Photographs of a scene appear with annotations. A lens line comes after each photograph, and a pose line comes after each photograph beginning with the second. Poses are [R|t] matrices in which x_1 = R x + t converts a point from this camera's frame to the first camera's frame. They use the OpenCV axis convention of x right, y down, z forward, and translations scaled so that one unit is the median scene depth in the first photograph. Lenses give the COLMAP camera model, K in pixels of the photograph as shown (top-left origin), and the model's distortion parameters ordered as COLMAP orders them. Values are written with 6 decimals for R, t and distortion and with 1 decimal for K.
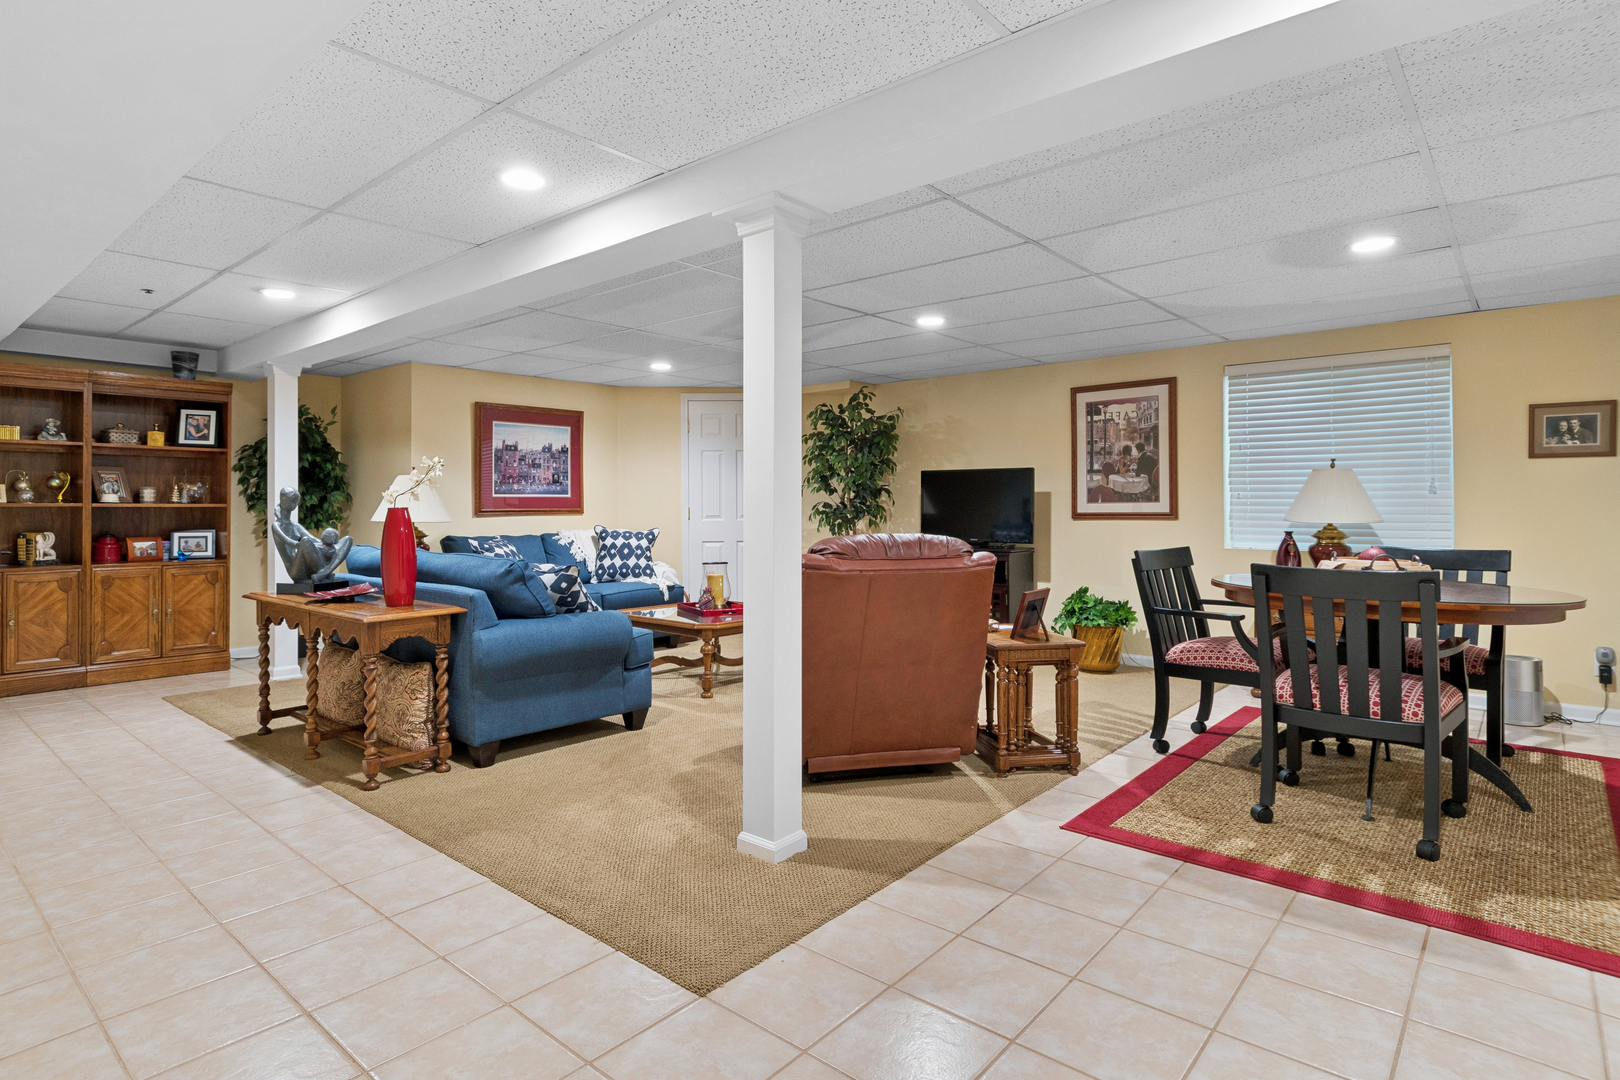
lens RADIAL K [[855.9, 0, 812.7], [0, 855.9, 529.1], [0, 0, 1]] dist [0.001532, 0.004534]
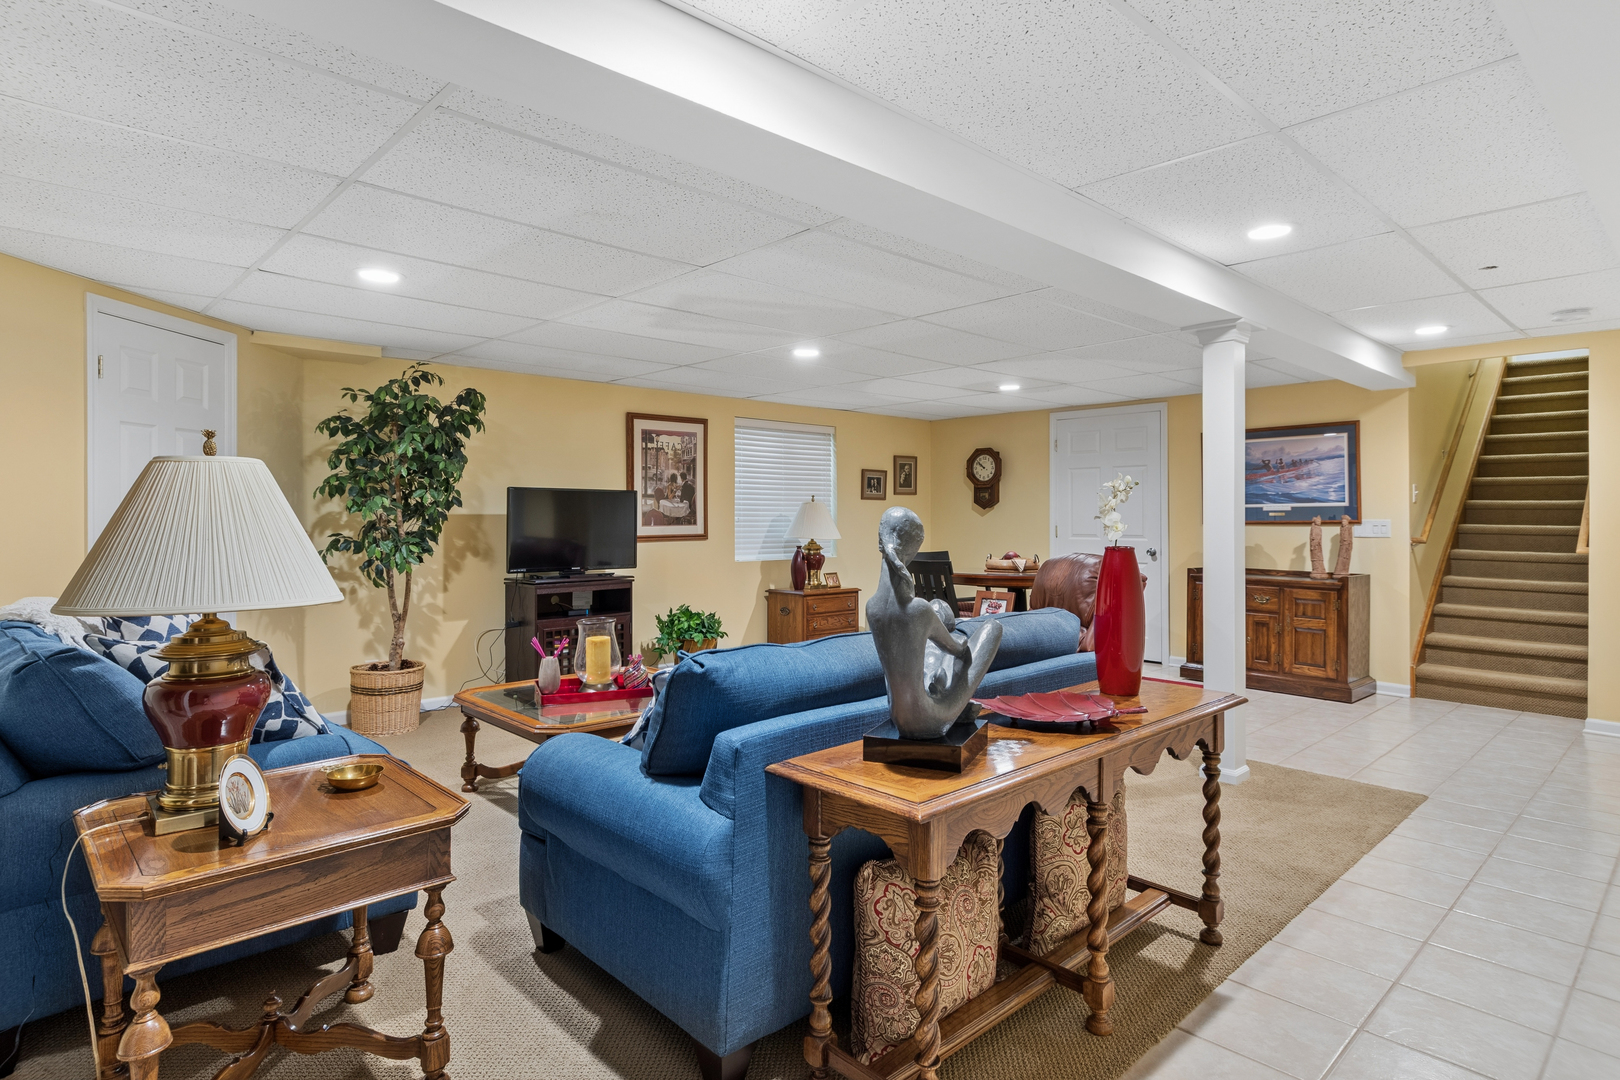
lens RADIAL K [[855.9, 0, 813.7], [0, 855.9, 531.8], [0, 0, 1]] dist [0.001532, 0.004534]
pose [[0.103713, -0.011680, 0.994539, -0.712817], [0.032295, 0.999443, 0.008370, -0.026556], [-0.994083, 0.031250, 0.104032, 0.712093]]
